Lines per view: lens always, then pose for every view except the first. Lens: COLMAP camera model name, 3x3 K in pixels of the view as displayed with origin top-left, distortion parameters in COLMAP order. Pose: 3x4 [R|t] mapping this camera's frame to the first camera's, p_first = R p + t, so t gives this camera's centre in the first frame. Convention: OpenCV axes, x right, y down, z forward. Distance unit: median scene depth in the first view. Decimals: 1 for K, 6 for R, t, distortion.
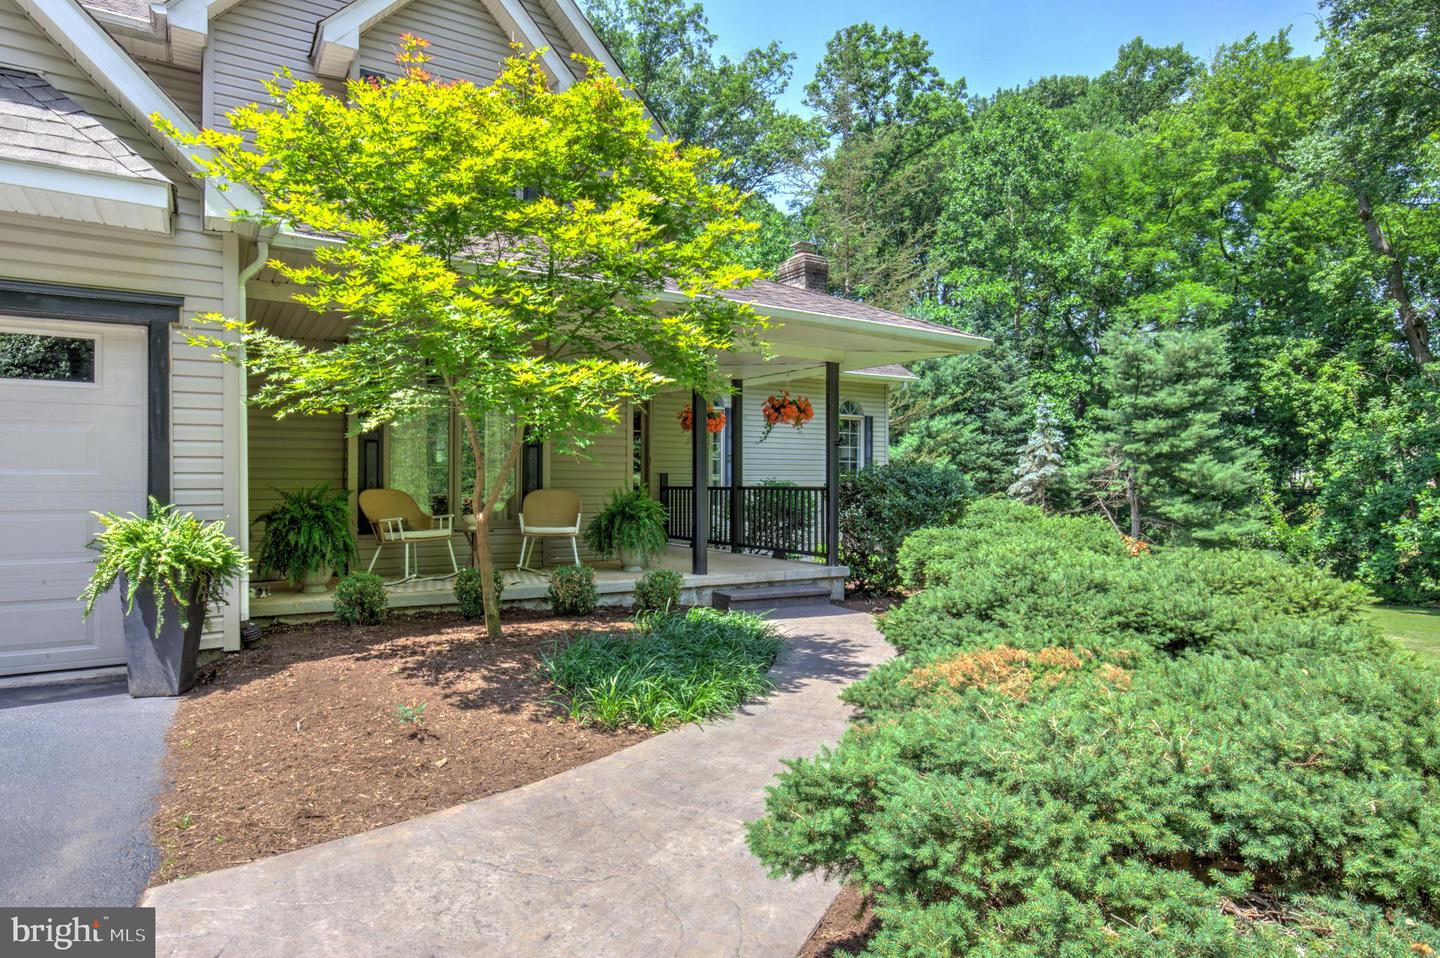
lens RADIAL K [[835.9, 0, 720.0], [0, 835.9, 479.0], [0, 0, 1]] dist [0.000204, 0.001248]
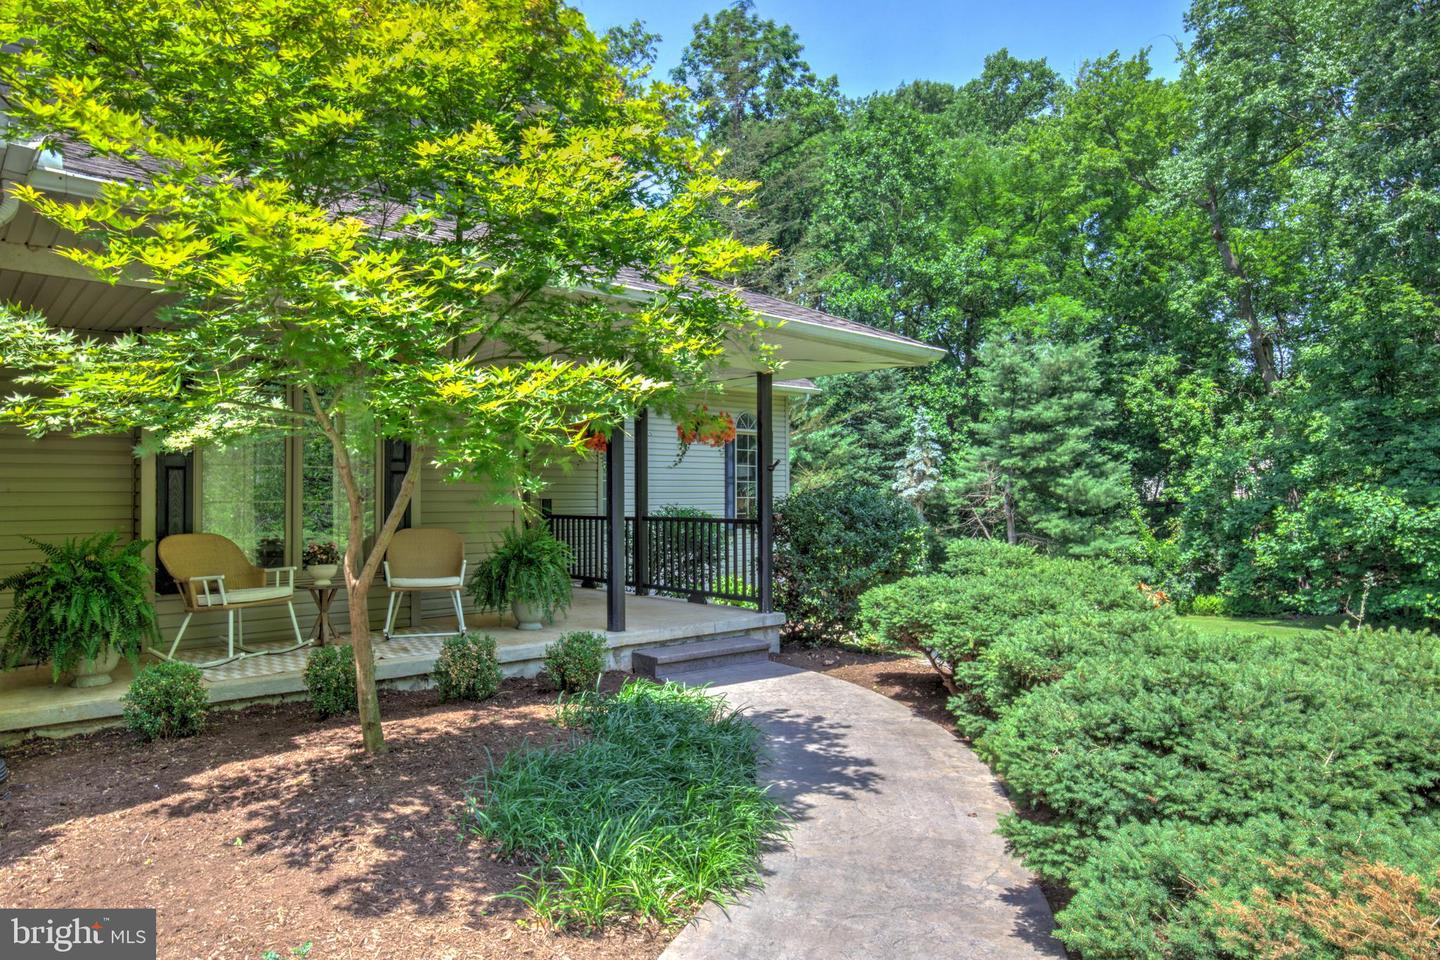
lens RADIAL K [[888.5, 0, 718.7], [0, 888.5, 482.8], [0, 0, 1]] dist [-0.006141, -0.000903]
pose [[0.985435, -0.001824, 0.170041, -0.018468], [0.003404, 0.999954, -0.009003, -0.005378], [-0.170017, 0.009451, 0.985396, 0.035121]]
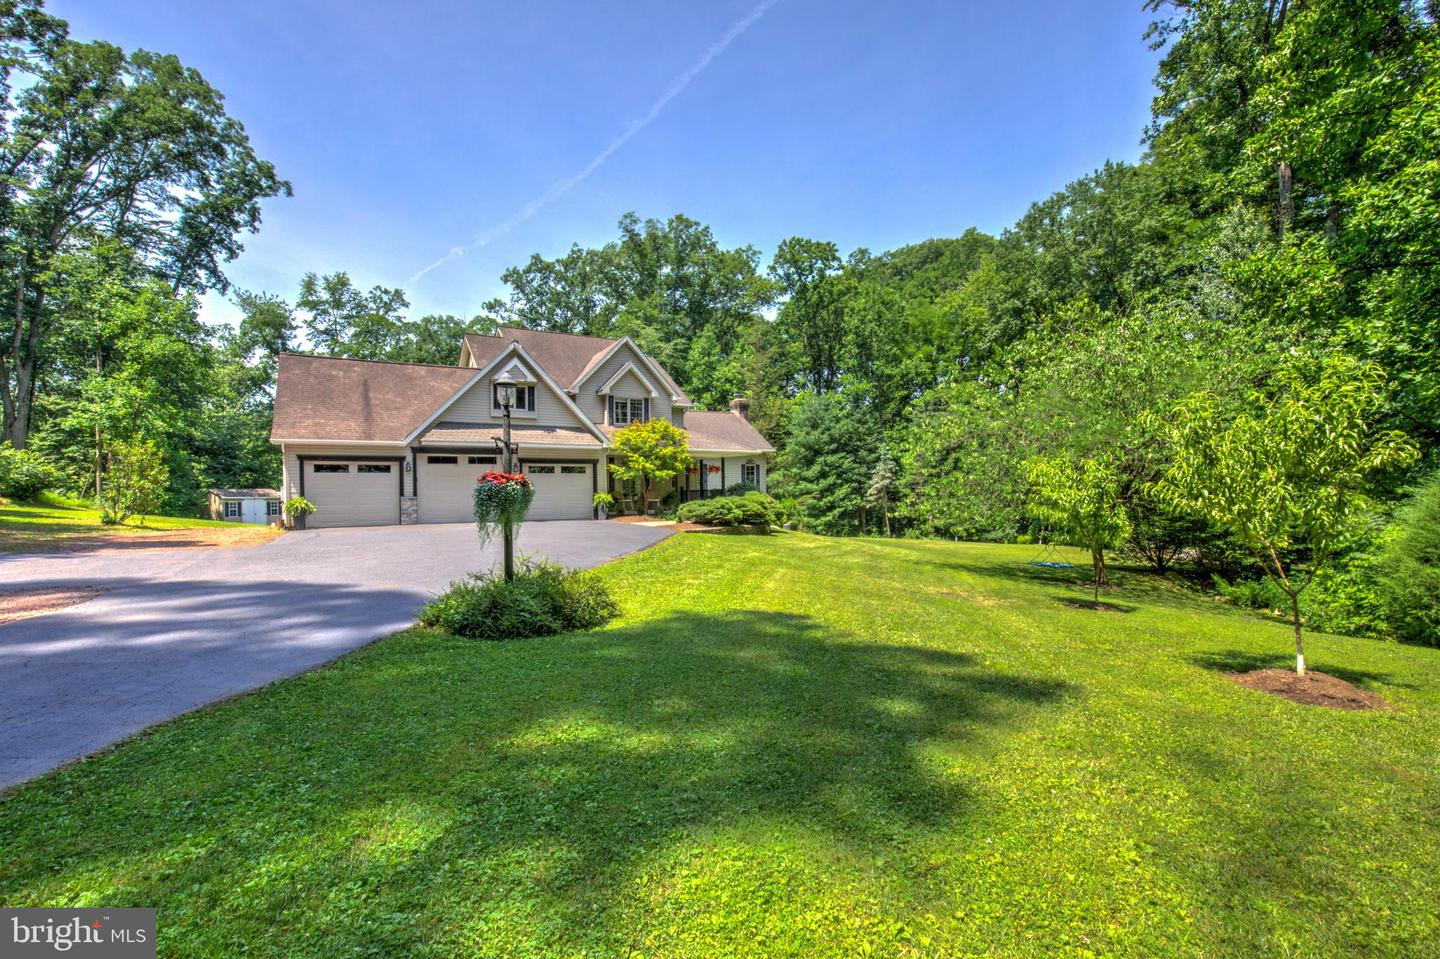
lens RADIAL K [[668.0, 0, 723.3], [0, 668.0, 492.8], [0, 0, 1]] dist [-0.017614, -0.000093]
pose [[0.999392, -0.013408, -0.032193, 0.066797], [0.013558, 0.999898, 0.004451, 0.002810], [0.032130, -0.004885, 0.999472, -0.604793]]
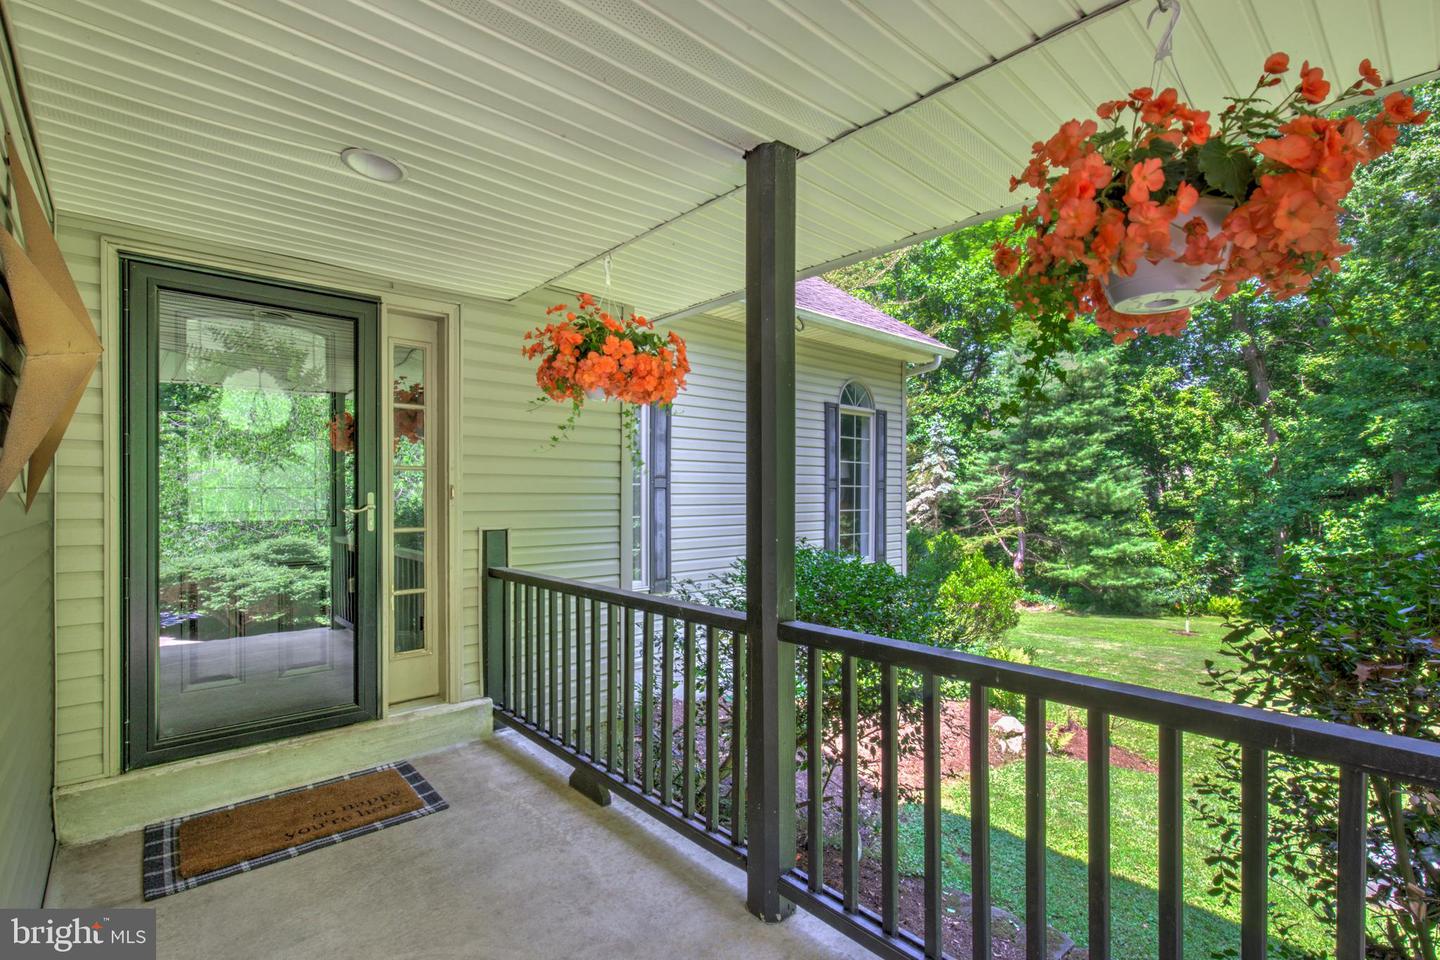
lens RADIAL K [[668.0, 0, 723.3], [0, 668.0, 493.3], [0, 0, 1]] dist [-0.017614, -0.000093]
pose [[0.985199, -0.000459, 0.171411, -0.008469], [-0.000414, 0.999987, 0.005054, -0.008684], [-0.171411, -0.005050, 0.985187, 0.266675]]
